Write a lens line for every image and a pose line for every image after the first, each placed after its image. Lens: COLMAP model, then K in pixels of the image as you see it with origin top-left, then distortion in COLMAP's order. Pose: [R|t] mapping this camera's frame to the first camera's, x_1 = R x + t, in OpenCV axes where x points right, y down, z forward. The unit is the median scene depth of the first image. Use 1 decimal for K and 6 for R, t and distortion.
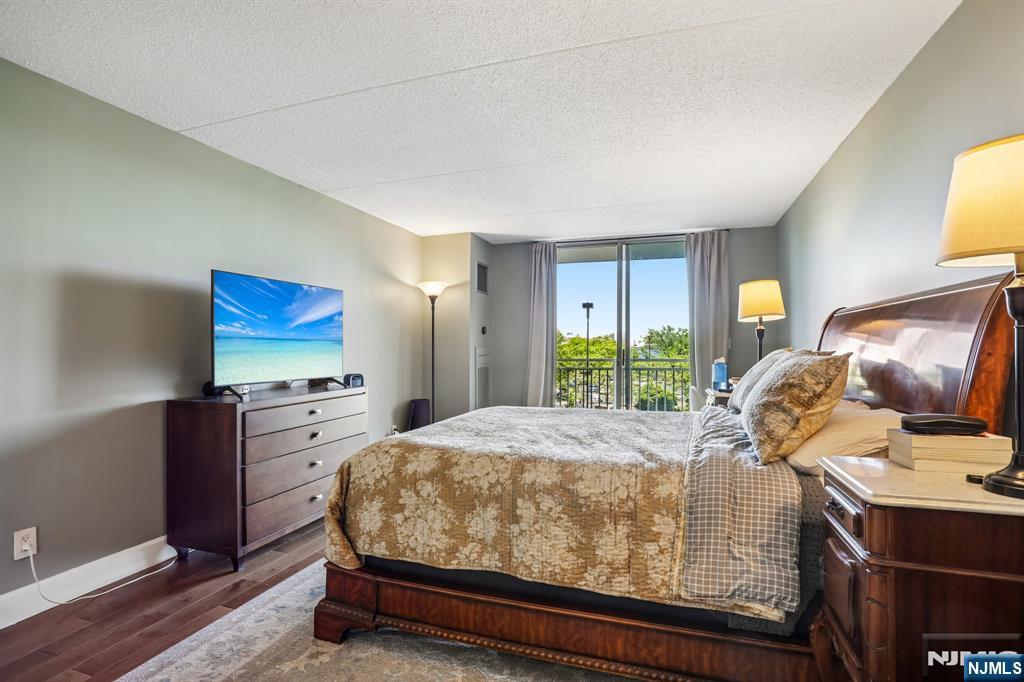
lens RADIAL K [[508.5, 0, 502.4], [0, 508.5, 349.4], [0, 0, 1]] dist [-0.060963, 0.029820]
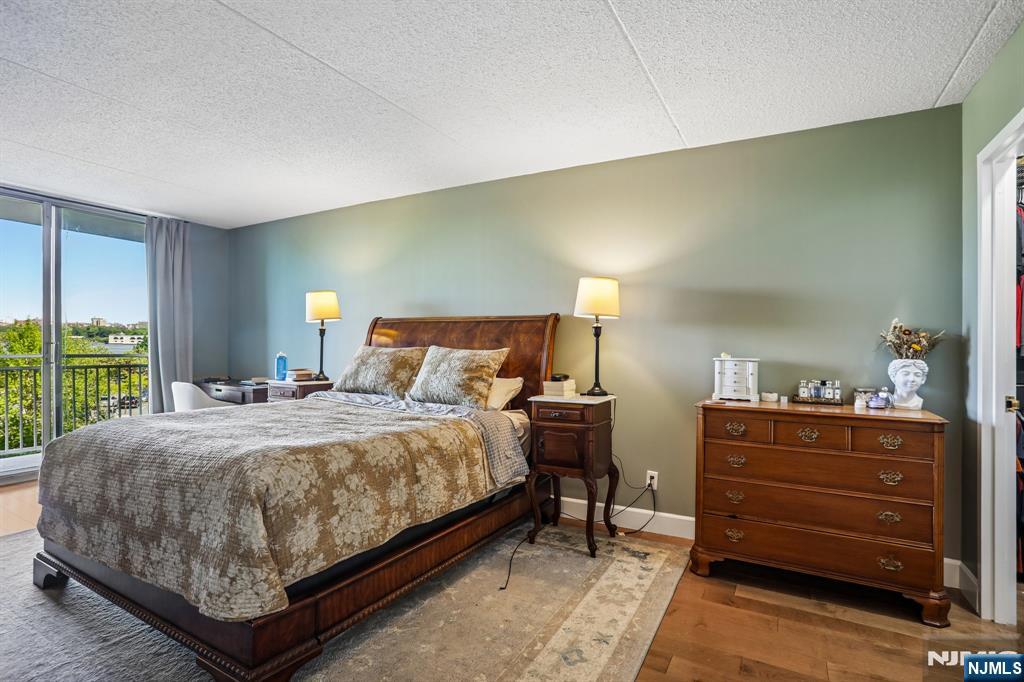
lens RADIAL K [[511.3, 0, 512.0], [0, 511.3, 341.0], [0, 0, 1]] dist [0.001904, 0.000090]
pose [[0.191663, 0.010249, 0.981407, -1.144231], [-0.009283, 0.999920, -0.008629, -0.006179], [-0.981417, -0.007457, 0.191742, 0.493200]]
